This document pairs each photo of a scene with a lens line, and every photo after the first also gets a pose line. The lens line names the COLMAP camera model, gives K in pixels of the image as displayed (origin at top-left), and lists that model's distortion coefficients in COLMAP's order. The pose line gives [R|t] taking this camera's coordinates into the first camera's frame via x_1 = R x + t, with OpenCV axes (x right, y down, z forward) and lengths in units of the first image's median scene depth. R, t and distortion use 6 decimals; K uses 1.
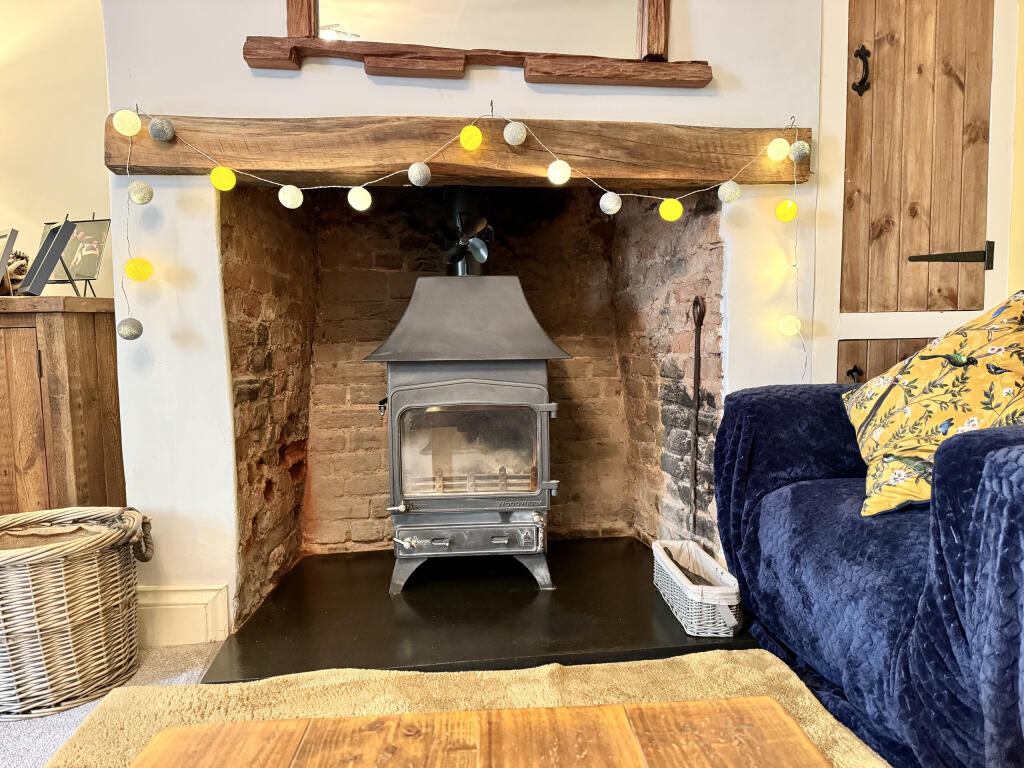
lens RADIAL K [[720.7, 0, 512.0], [0, 720.7, 384.0], [0, 0, 1]] dist [0.029977, -0.003478]
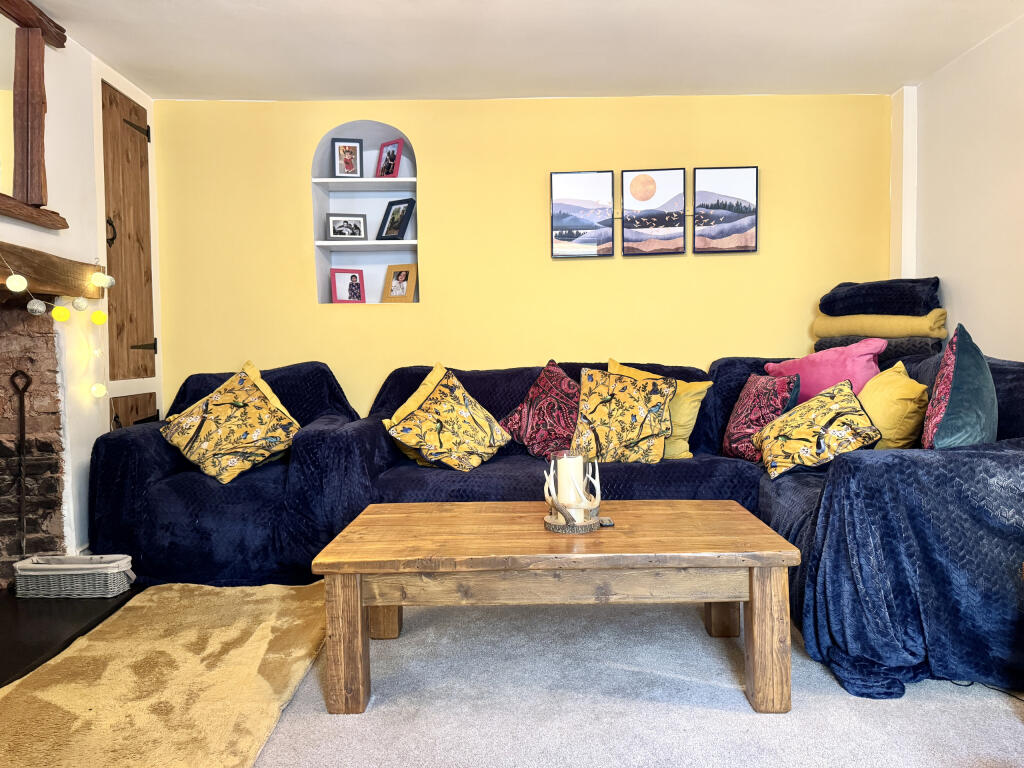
lens RADIAL K [[720.7, 0, 512.0], [0, 720.7, 384.0], [0, 0, 1]] dist [0.029977, -0.003478]
pose [[0.094187, -0.034863, 0.994944, -1.235101], [0.086601, 0.995885, 0.026698, -0.069289], [-0.991781, 0.083649, 0.096818, -0.016322]]
